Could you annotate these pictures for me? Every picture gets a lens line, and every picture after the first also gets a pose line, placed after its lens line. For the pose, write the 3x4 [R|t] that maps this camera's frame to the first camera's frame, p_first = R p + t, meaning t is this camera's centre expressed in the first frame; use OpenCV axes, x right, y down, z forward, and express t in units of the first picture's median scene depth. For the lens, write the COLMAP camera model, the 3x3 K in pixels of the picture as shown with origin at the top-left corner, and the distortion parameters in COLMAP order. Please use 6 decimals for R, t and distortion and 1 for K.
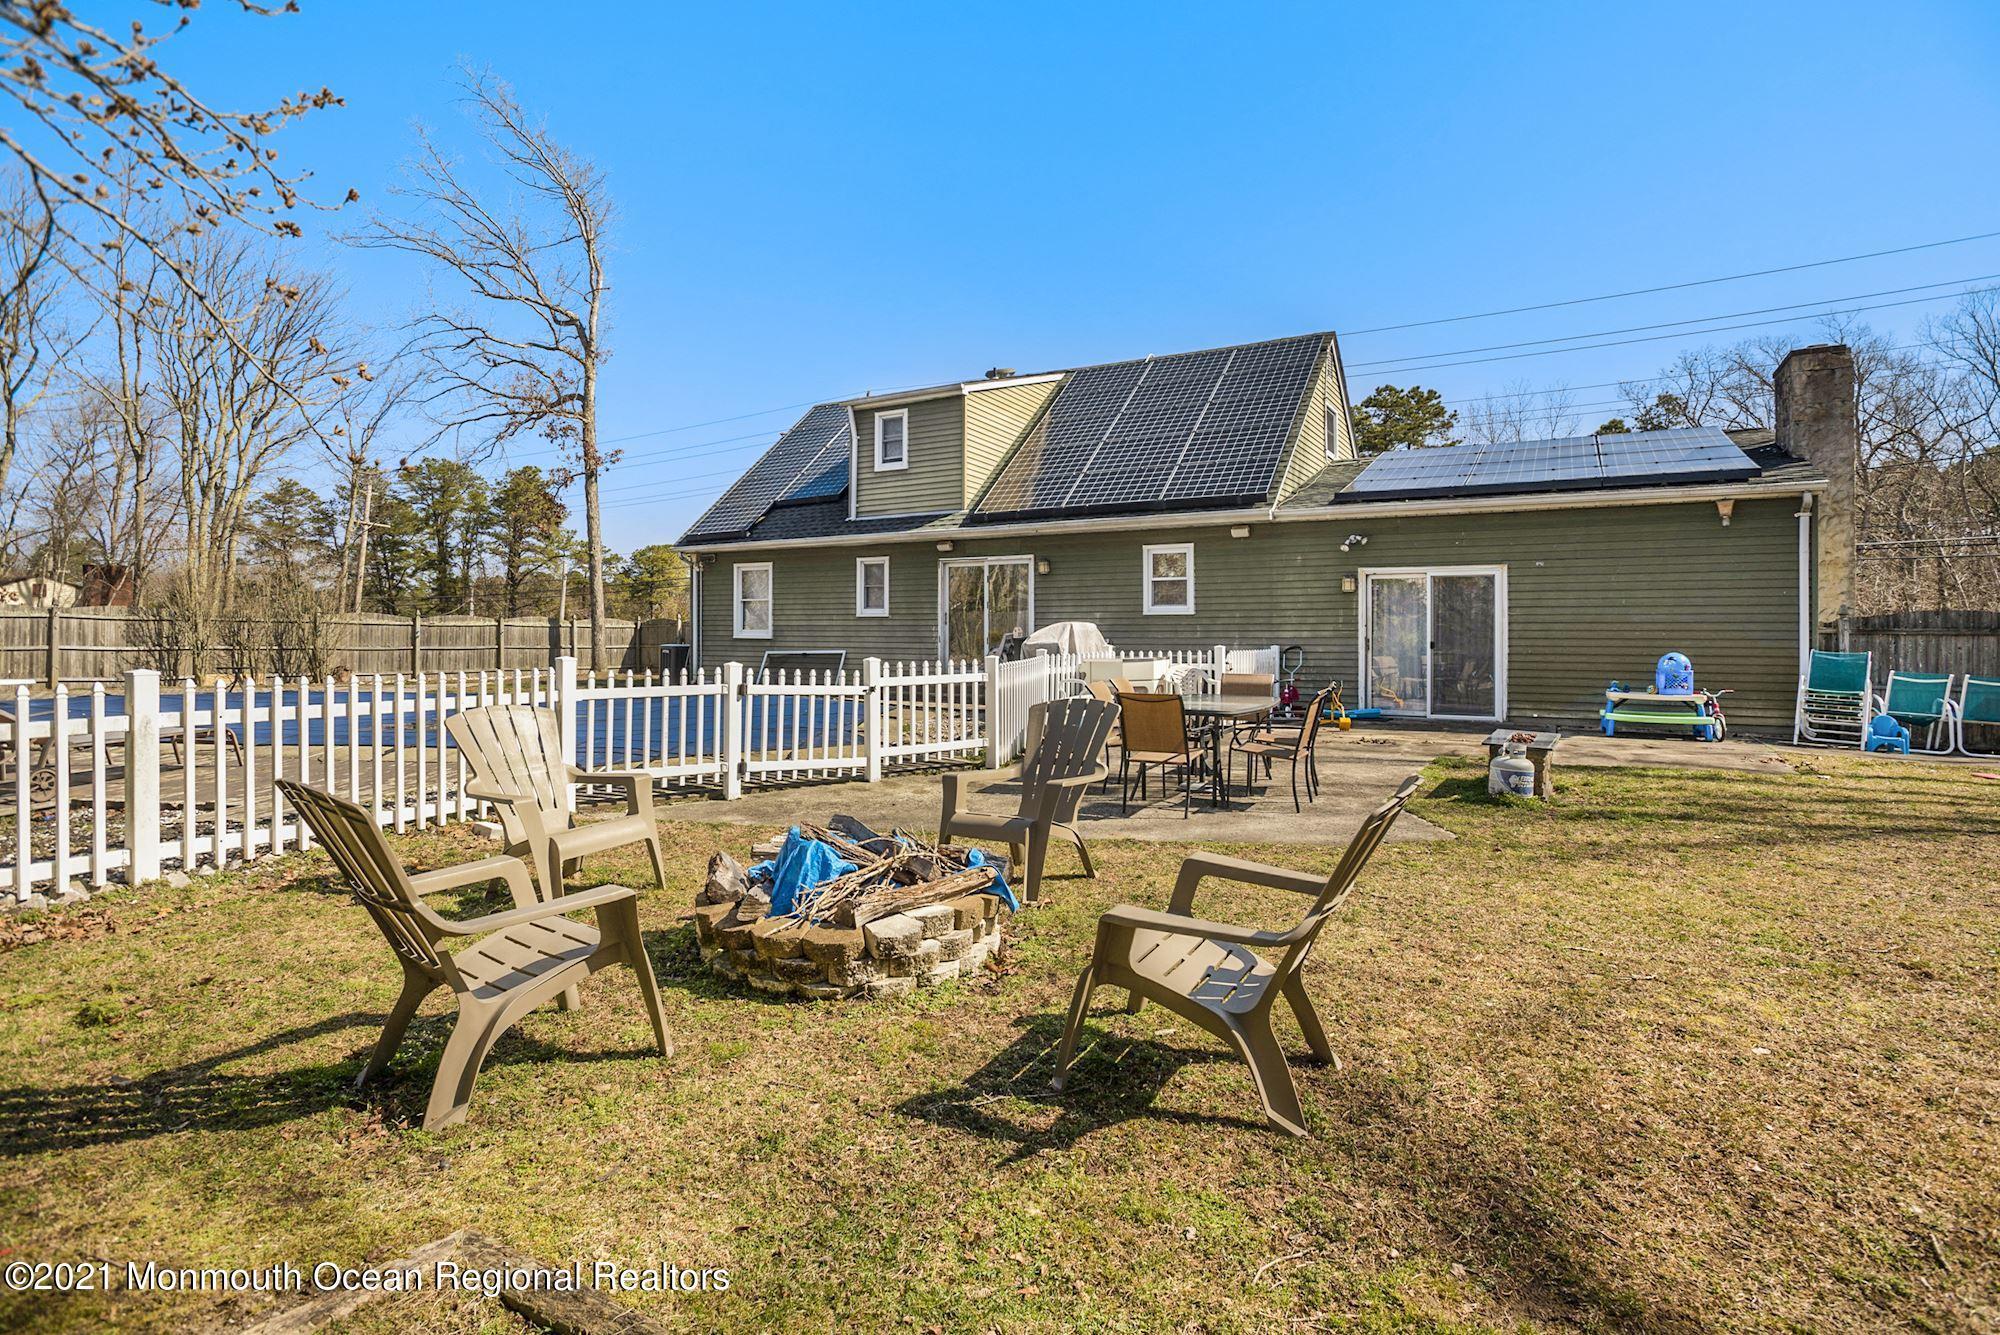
lens RADIAL K [[1029.3, 0, 1002.2], [0, 1029.3, 652.6], [0, 0, 1]] dist [-0.054756, 0.015143]
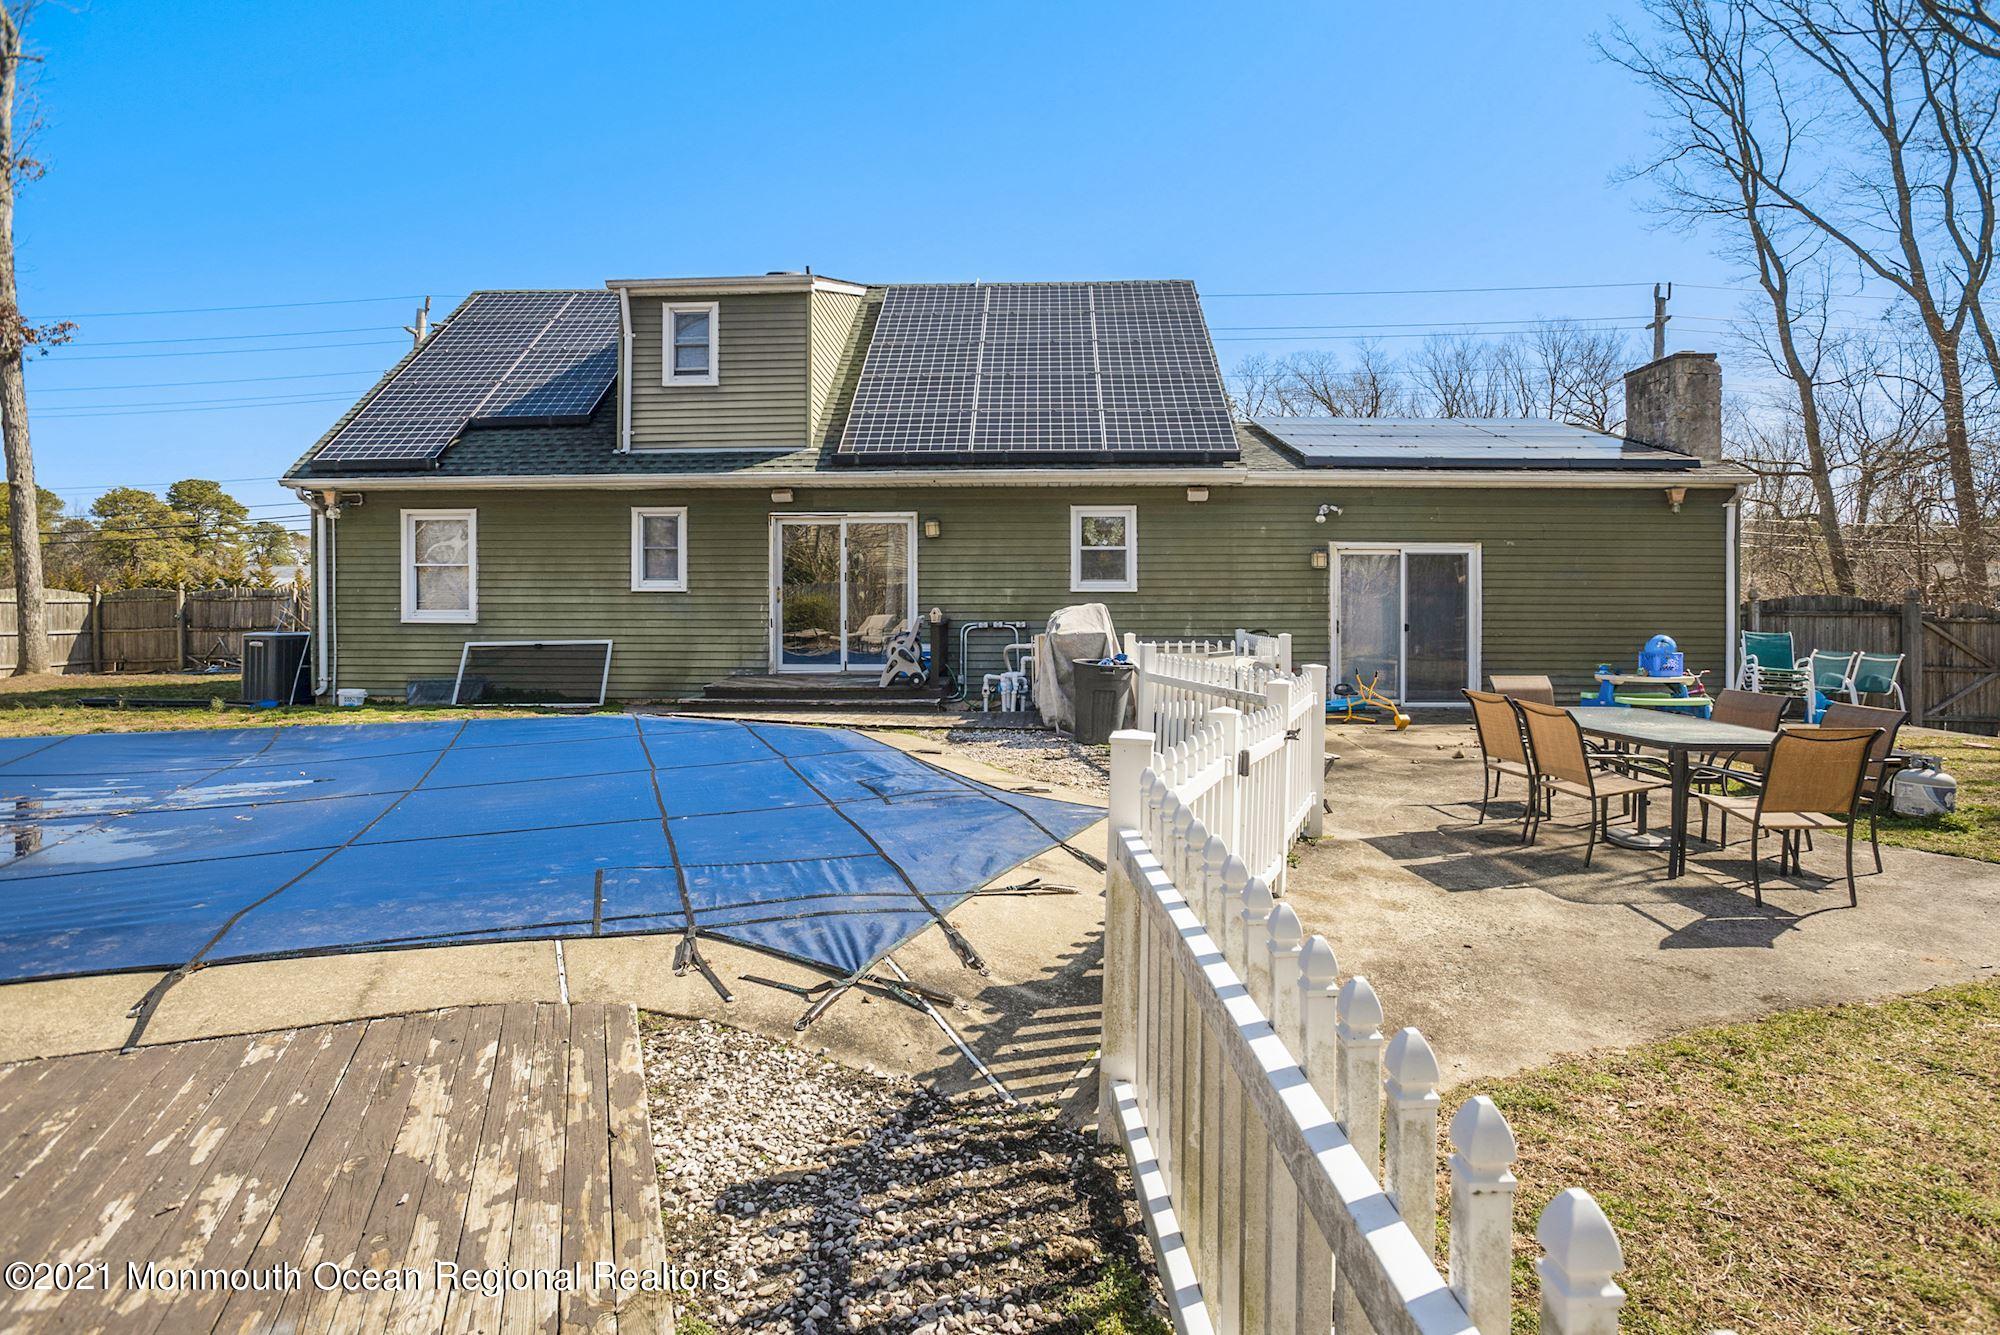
lens RADIAL K [[1029.3, 0, 1004.4], [0, 1029.3, 634.6], [0, 0, 1]] dist [-0.054756, 0.015143]
pose [[0.875921, -0.014381, 0.482241, -0.272704], [0.008949, 0.999868, 0.013561, -0.013182], [-0.482372, -0.007563, 0.875934, 0.284518]]
